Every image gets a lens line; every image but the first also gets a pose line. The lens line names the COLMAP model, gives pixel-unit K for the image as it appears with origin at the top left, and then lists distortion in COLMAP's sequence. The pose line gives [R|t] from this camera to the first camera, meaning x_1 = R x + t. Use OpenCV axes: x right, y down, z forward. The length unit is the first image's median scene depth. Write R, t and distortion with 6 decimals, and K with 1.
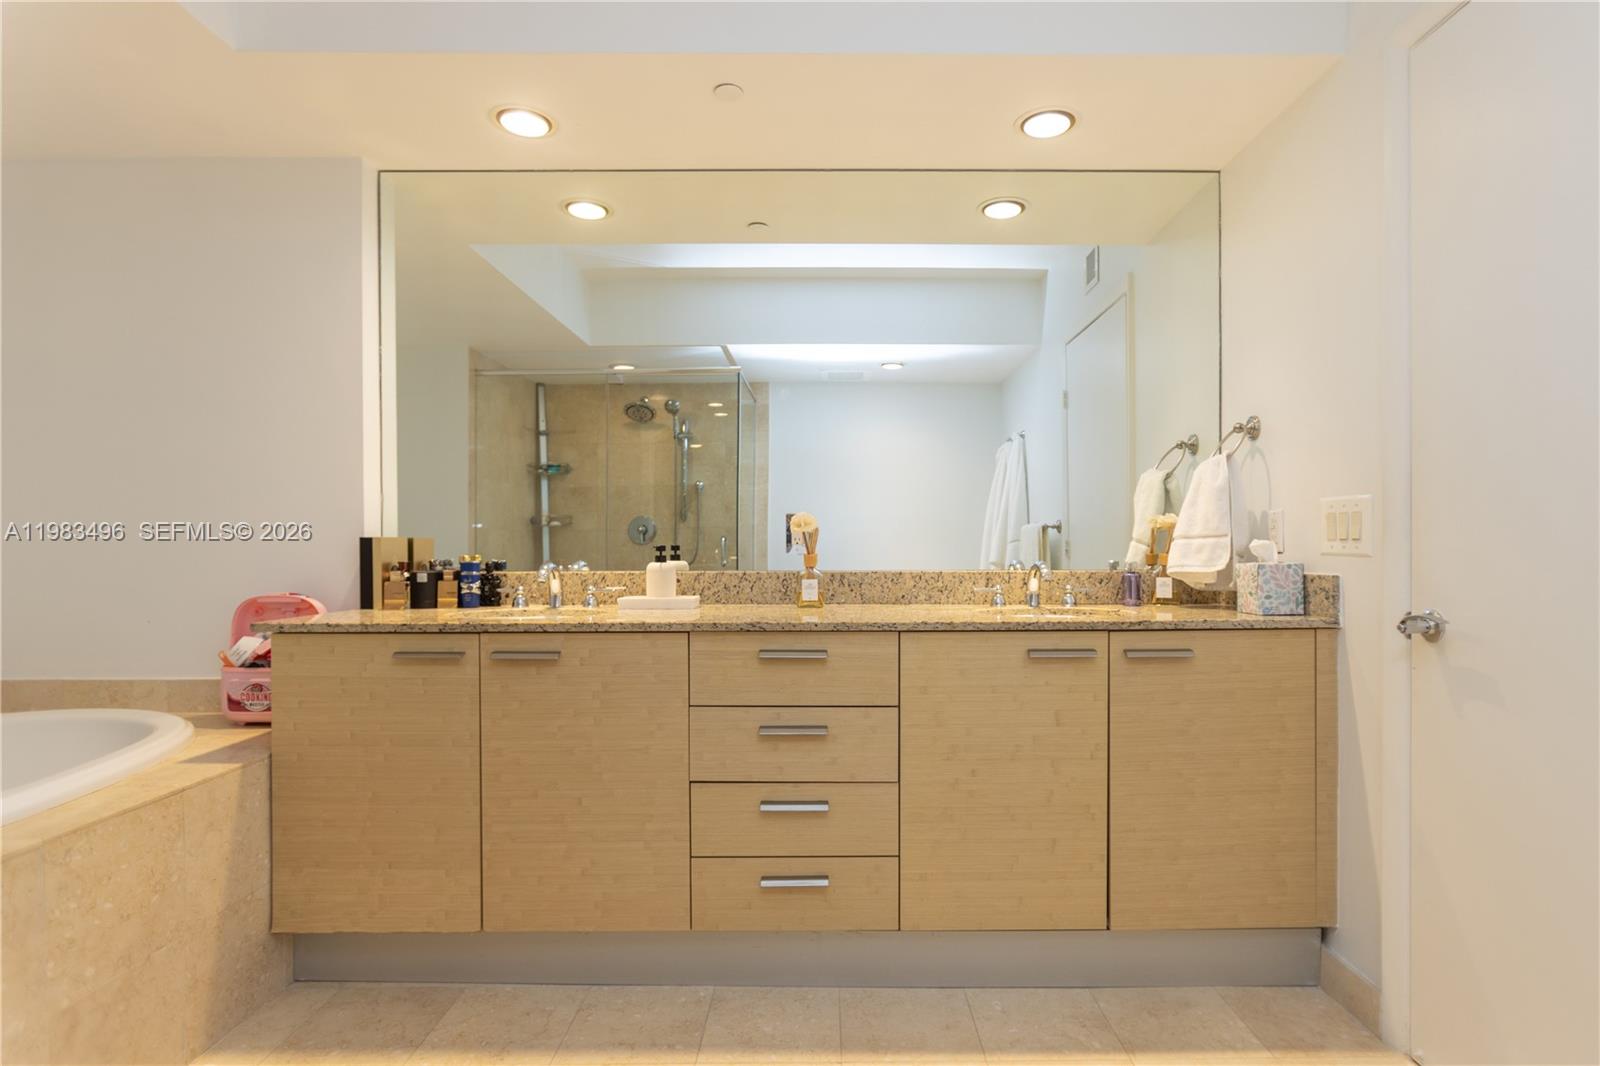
lens RADIAL K [[787.7, 0, 793.8], [0, 787.7, 537.4], [0, 0, 1]] dist [-0.033106, 0.018126]
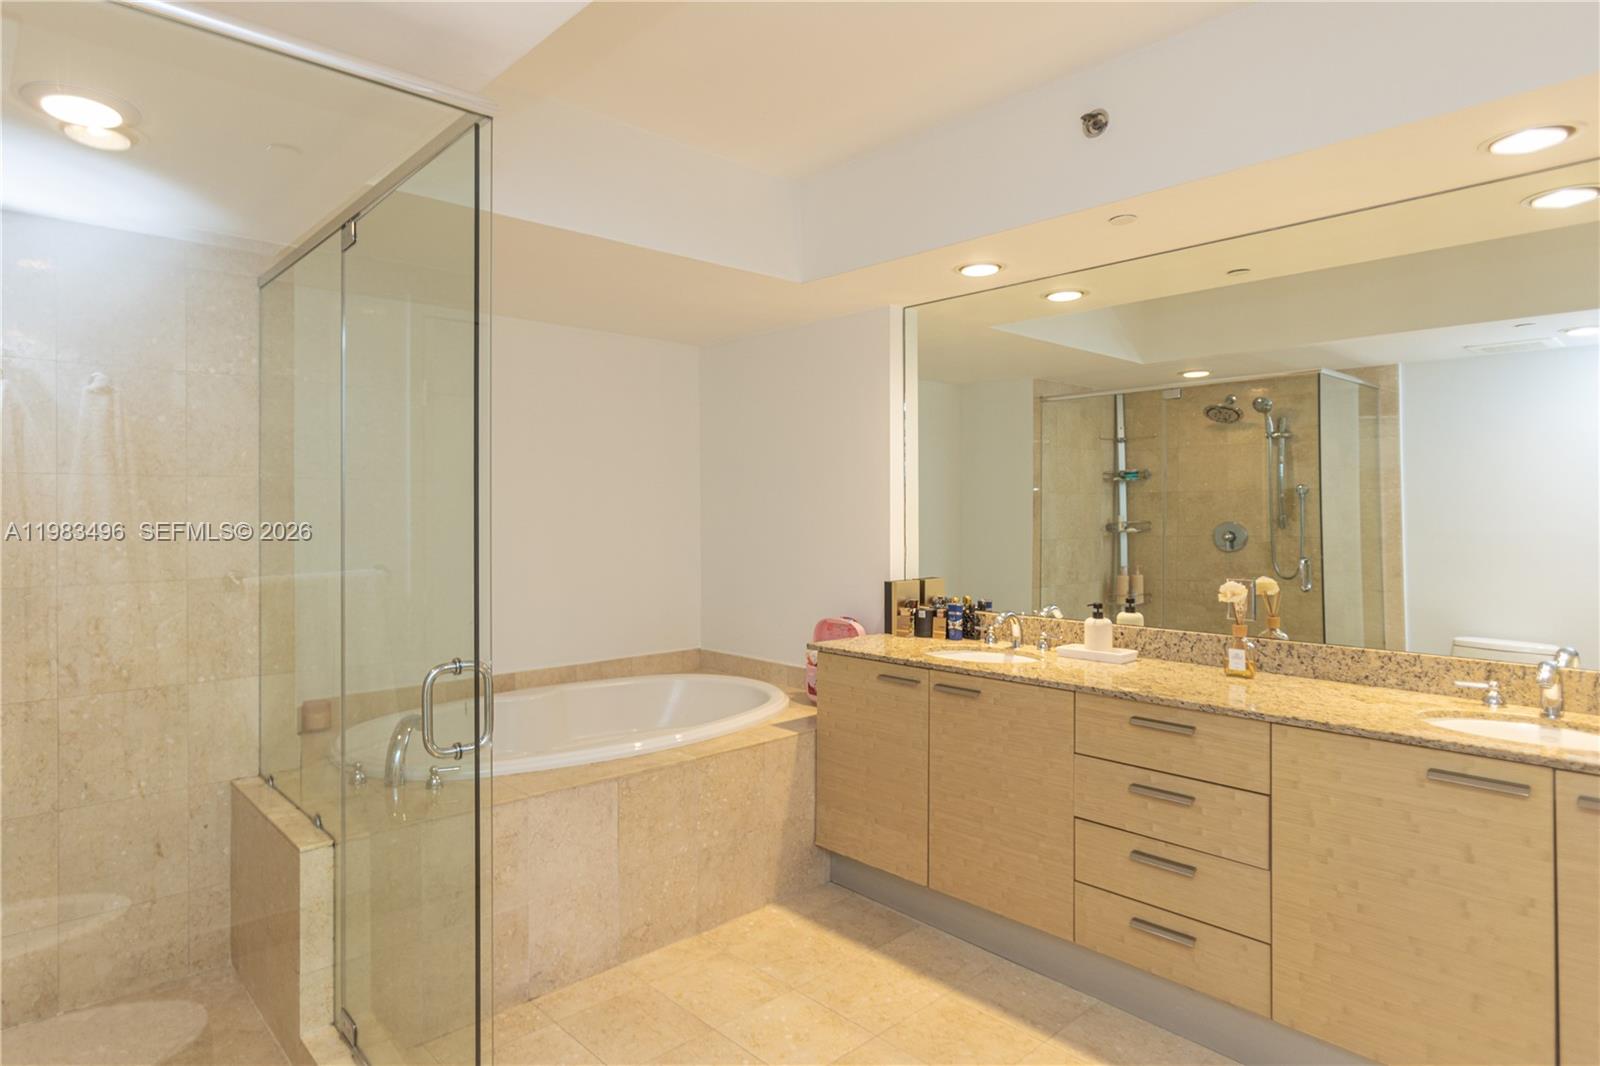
lens RADIAL K [[860.2, 0, 798.2], [0, 860.2, 474.5], [0, 0, 1]] dist [-0.000338, 0.001000]
pose [[0.704166, -0.017826, -0.709812, 0.513085], [0.001574, 0.999722, -0.023545, -0.183088], [0.710034, 0.015463, 0.703998, -0.241043]]
